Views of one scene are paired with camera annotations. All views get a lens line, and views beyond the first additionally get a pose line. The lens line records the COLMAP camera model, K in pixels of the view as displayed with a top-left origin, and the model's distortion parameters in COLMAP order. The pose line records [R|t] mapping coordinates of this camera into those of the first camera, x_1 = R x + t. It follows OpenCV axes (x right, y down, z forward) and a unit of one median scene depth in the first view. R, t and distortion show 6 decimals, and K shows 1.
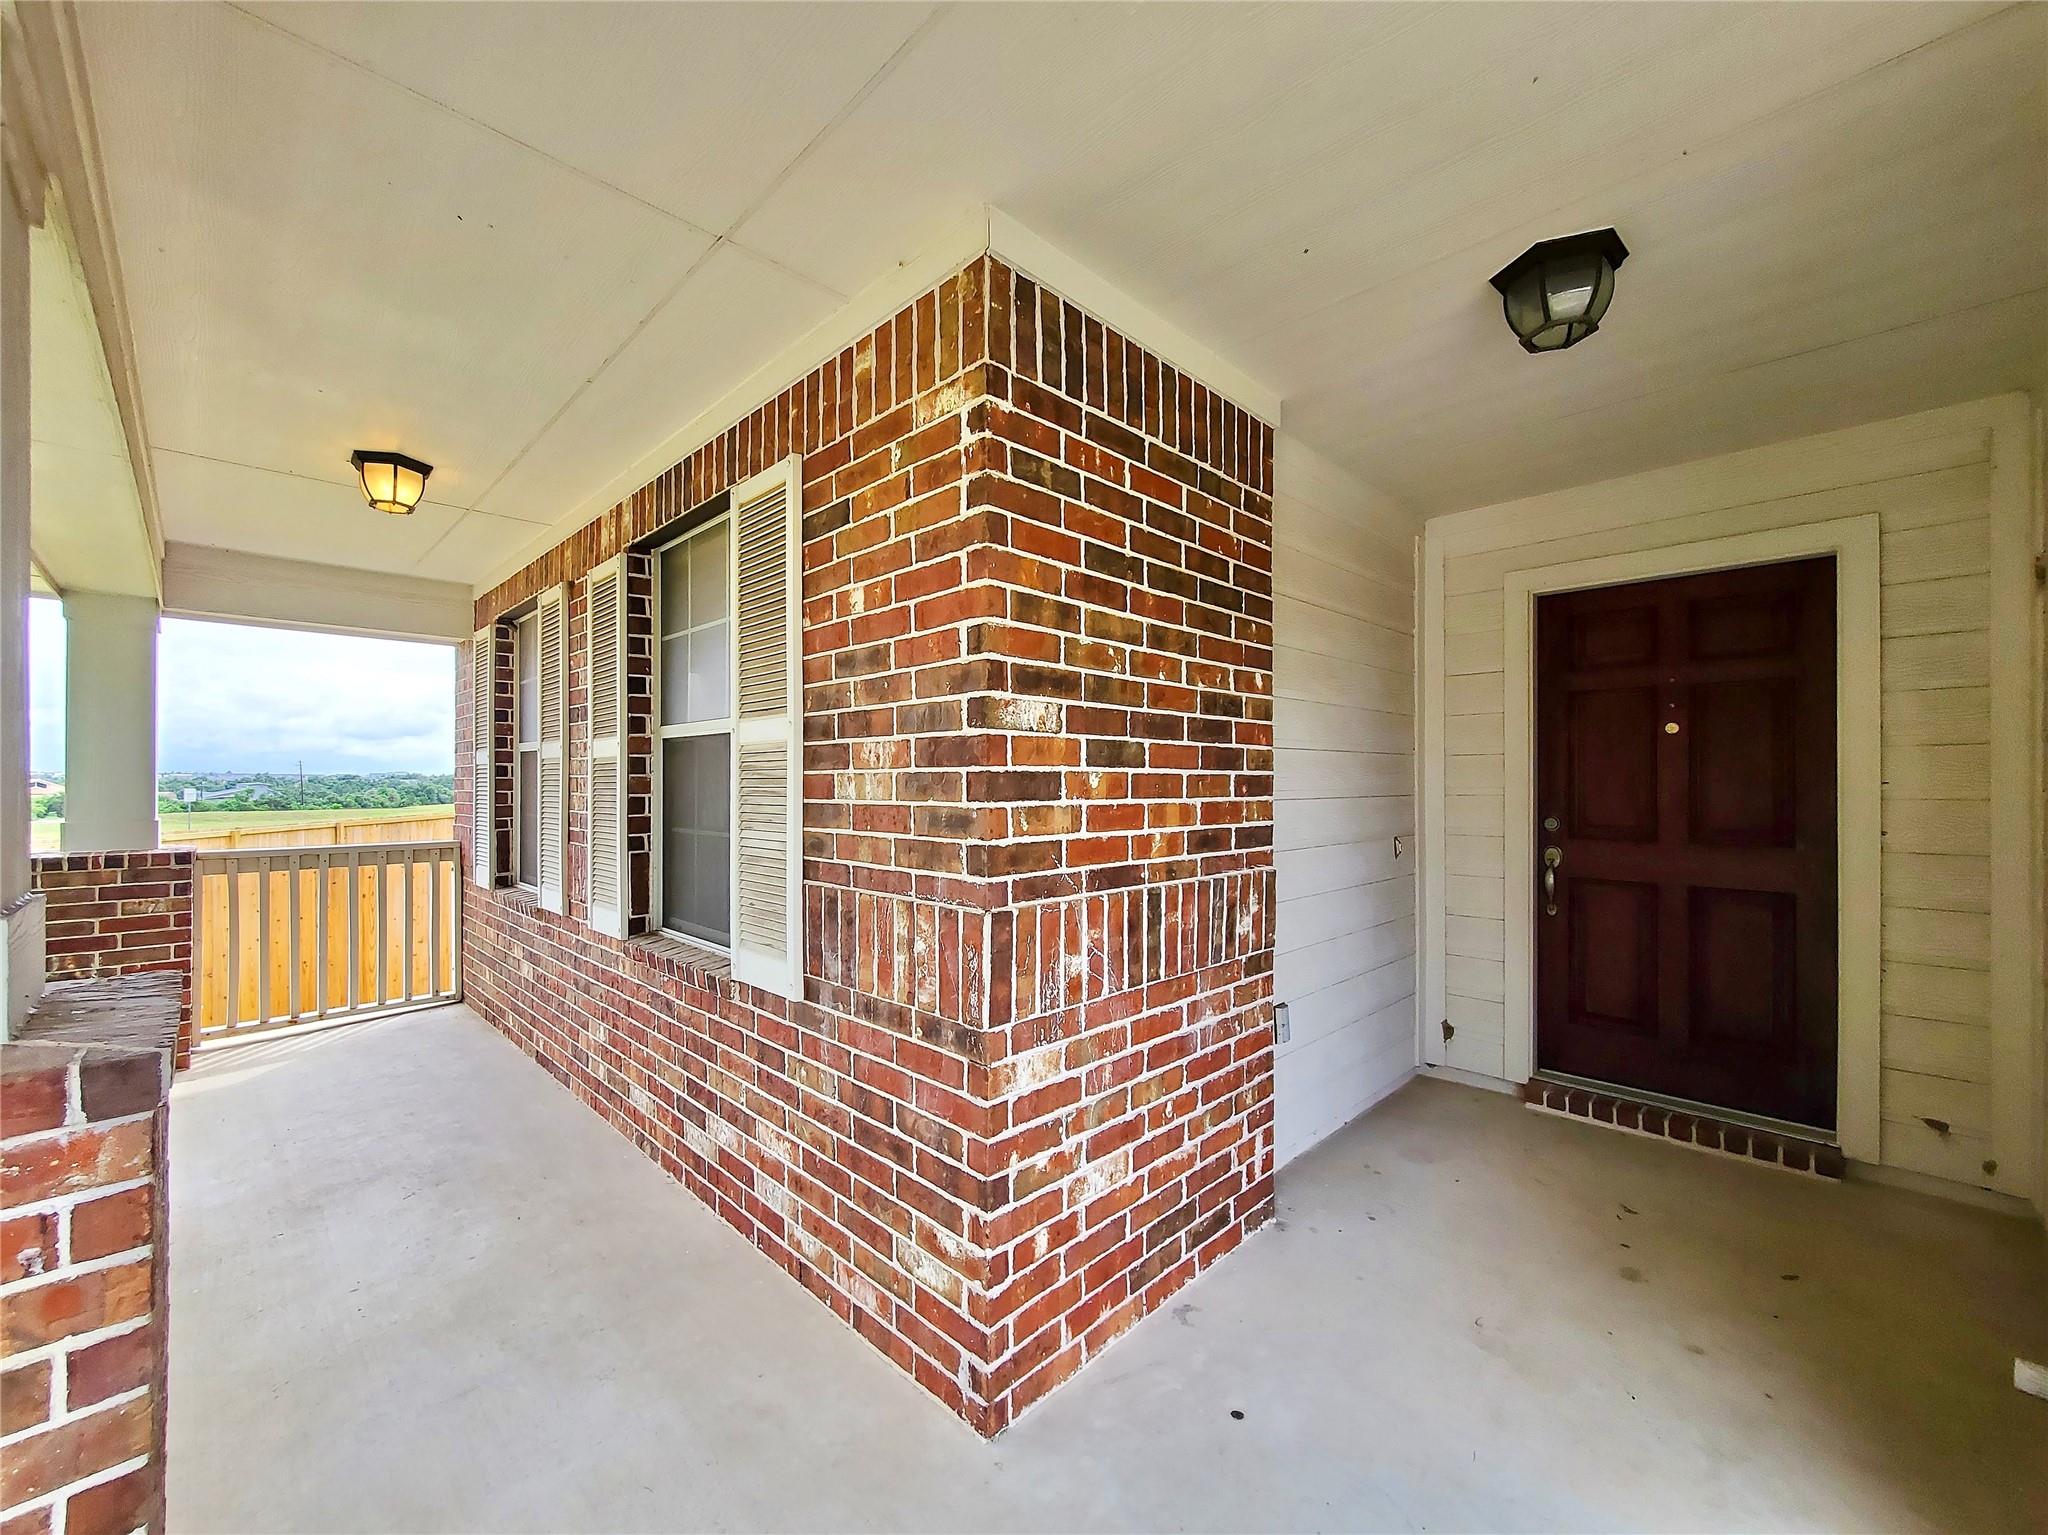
lens RADIAL K [[826.8, 0, 1023.1], [0, 826.8, 778.5], [0, 0, 1]] dist [0.003027, -0.001396]
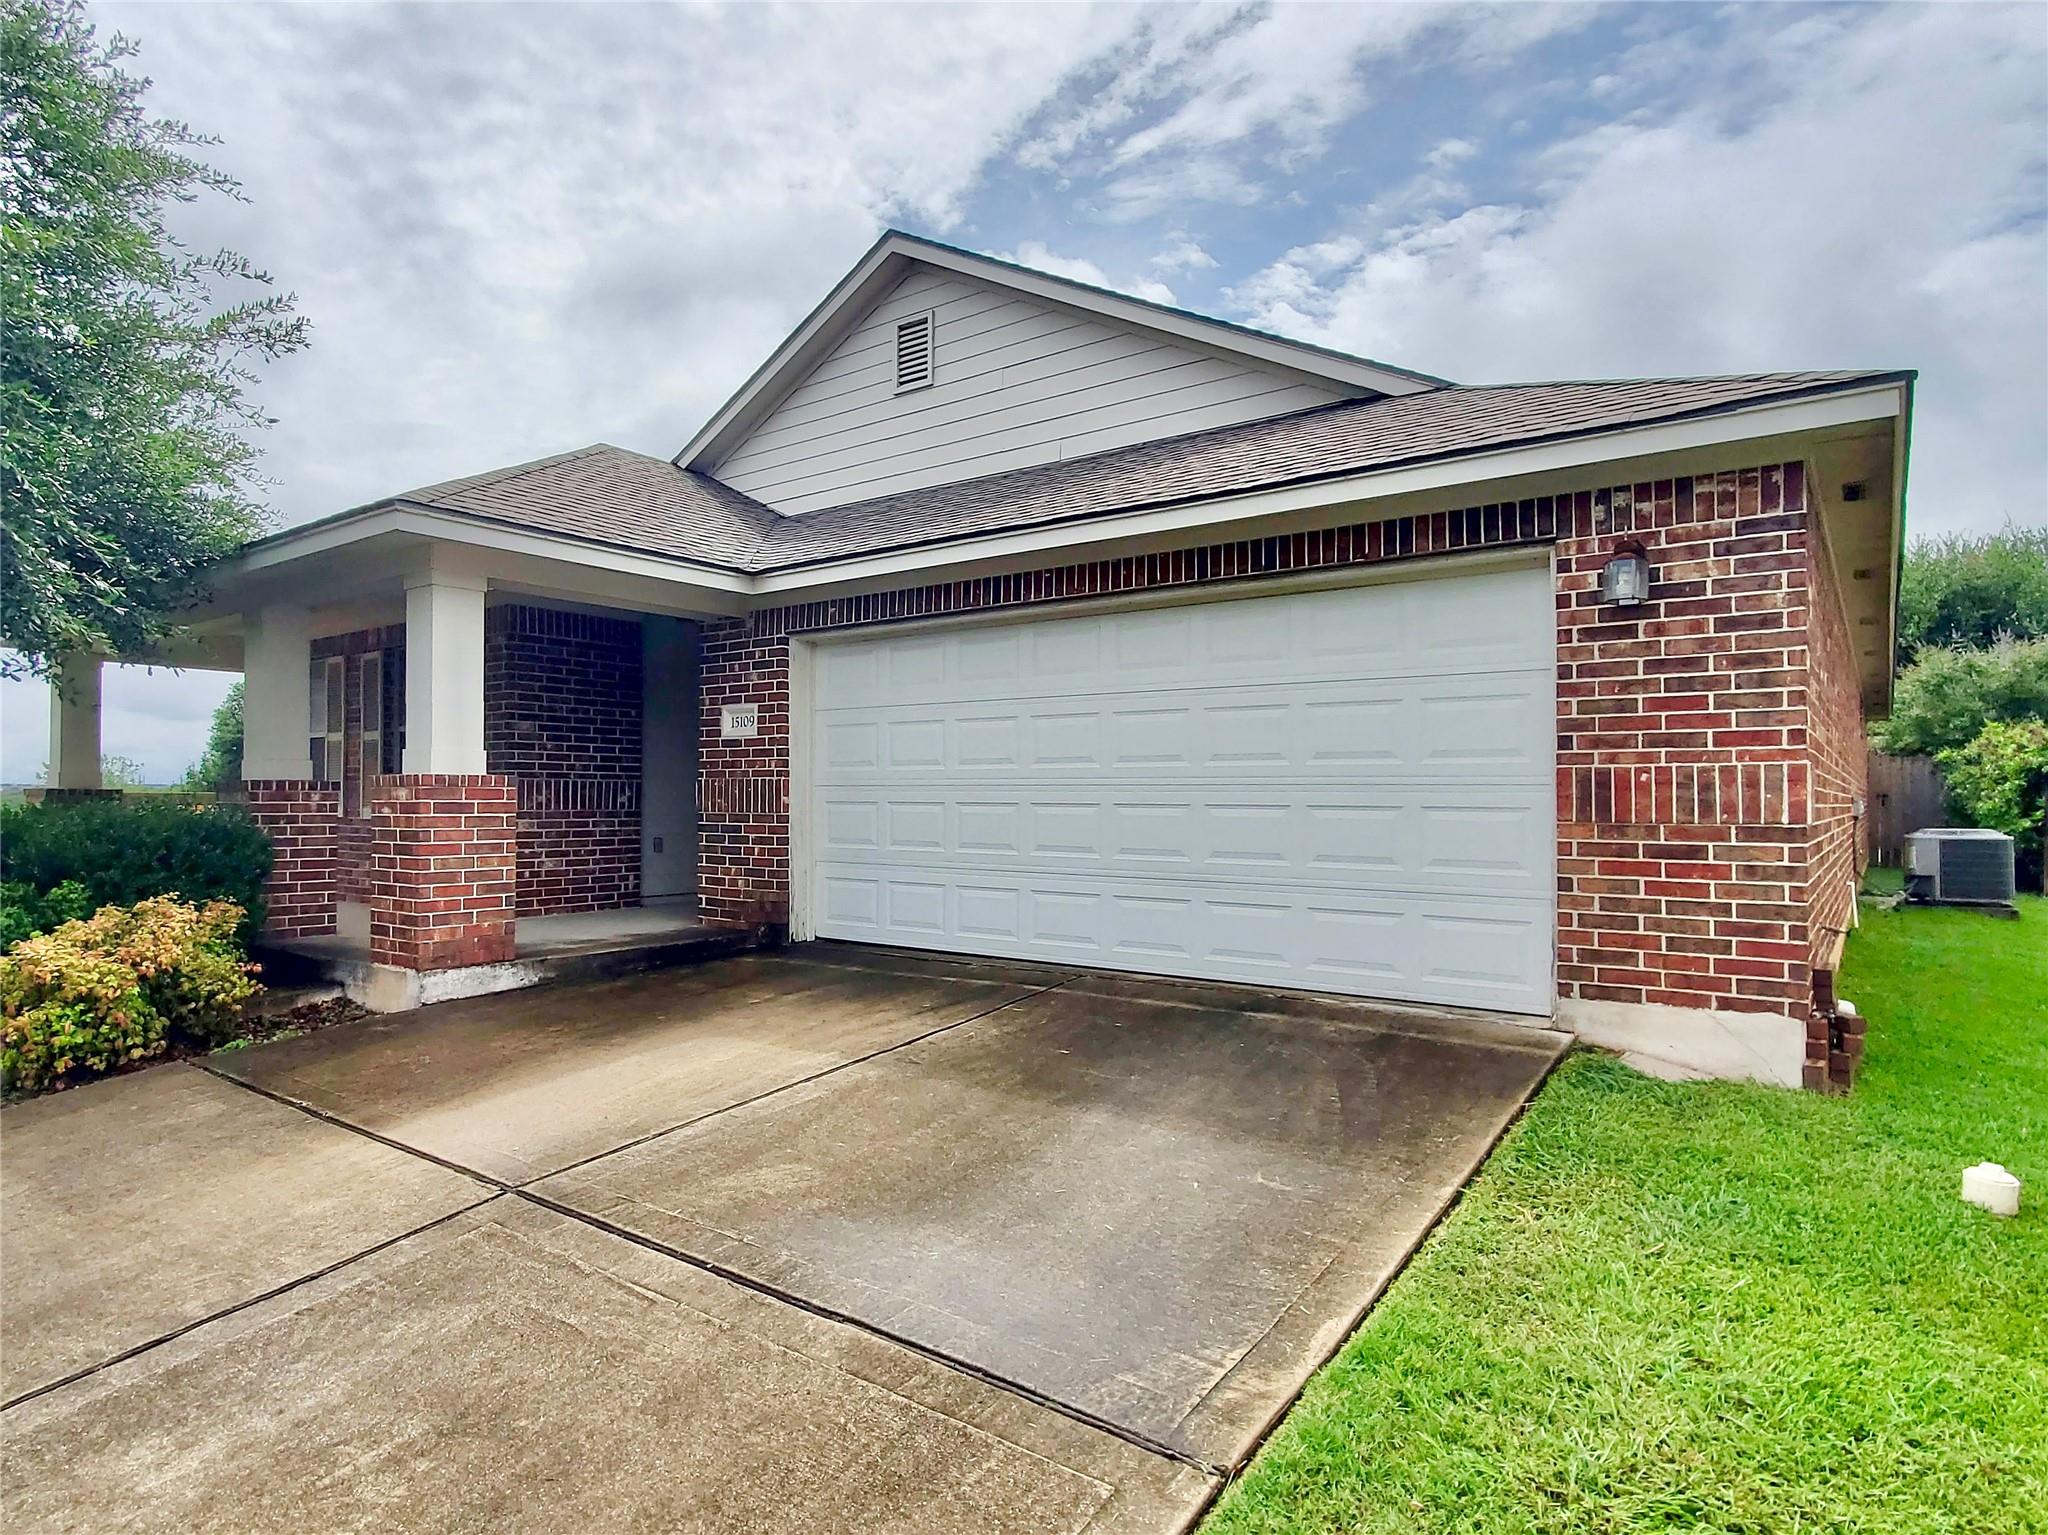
lens RADIAL K [[1140.7, 0, 1004.2], [0, 1140.7, 779.5], [0, 0, 1]] dist [0.003296, 0.010038]
pose [[0.989621, 0.004603, 0.143626, 1.166273], [-0.002883, 0.999922, -0.012181, 0.178106], [-0.143671, 0.011640, 0.989557, -3.603786]]
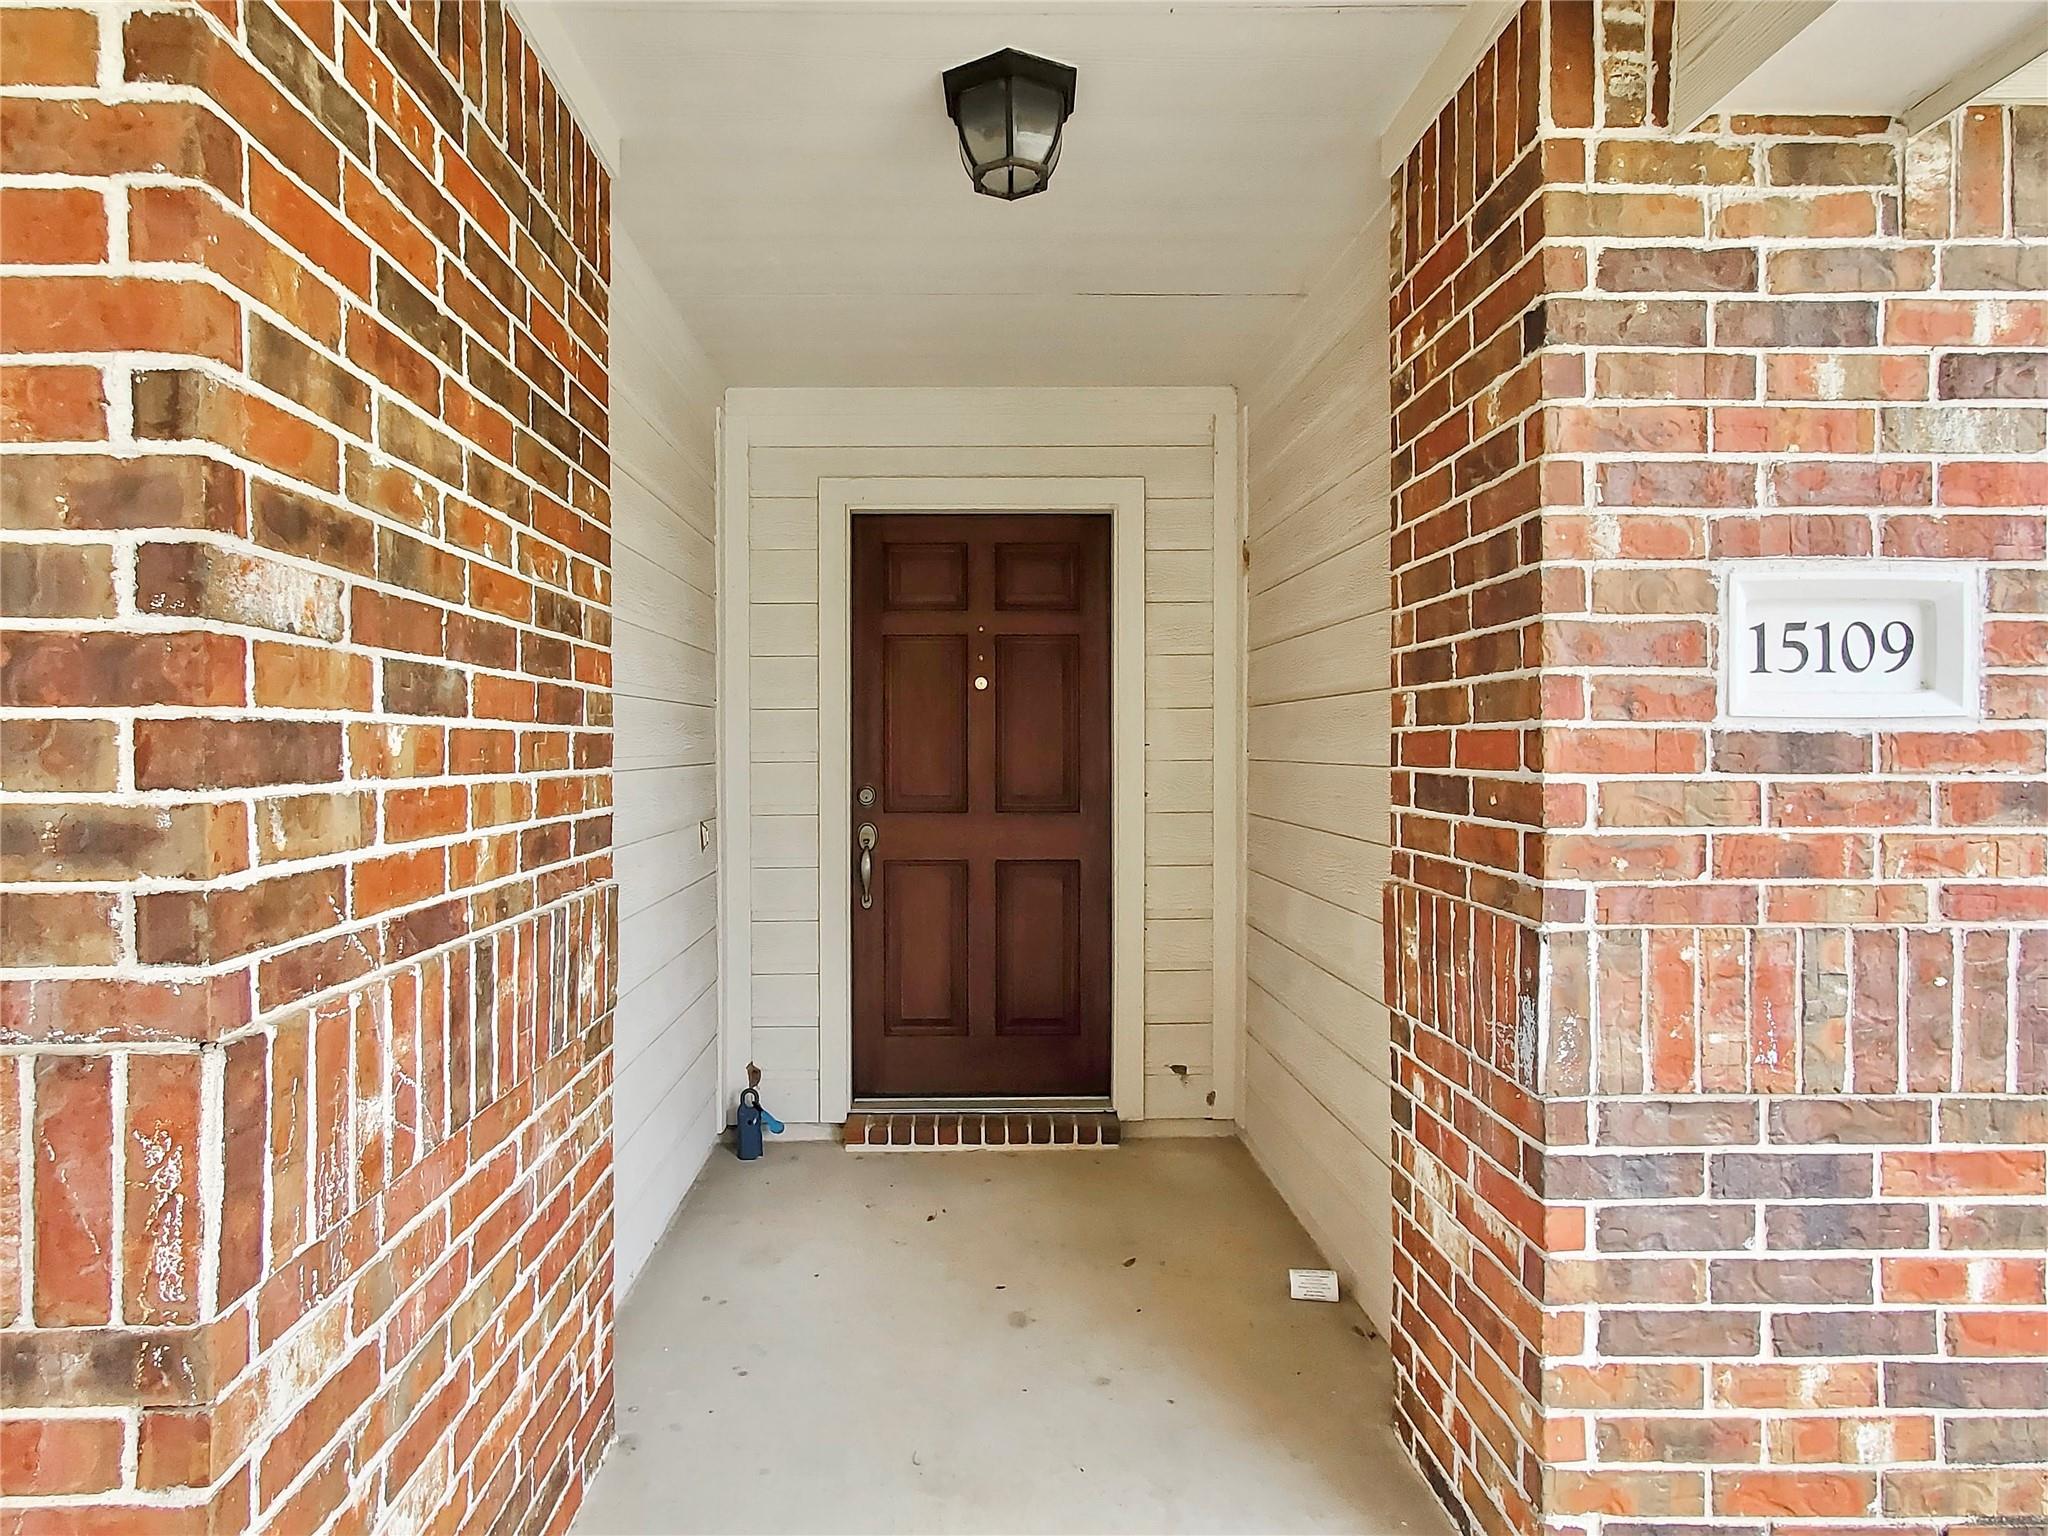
lens RADIAL K [[1140.7, 0, 979.7], [0, 1140.7, 754.5], [0, 0, 1]] dist [0.003296, 0.010038]
pose [[0.694109, -0.007723, 0.719828, -0.156043], [-0.000272, 0.999940, 0.010991, 0.002735], [-0.719870, -0.007825, 0.694065, 0.242407]]
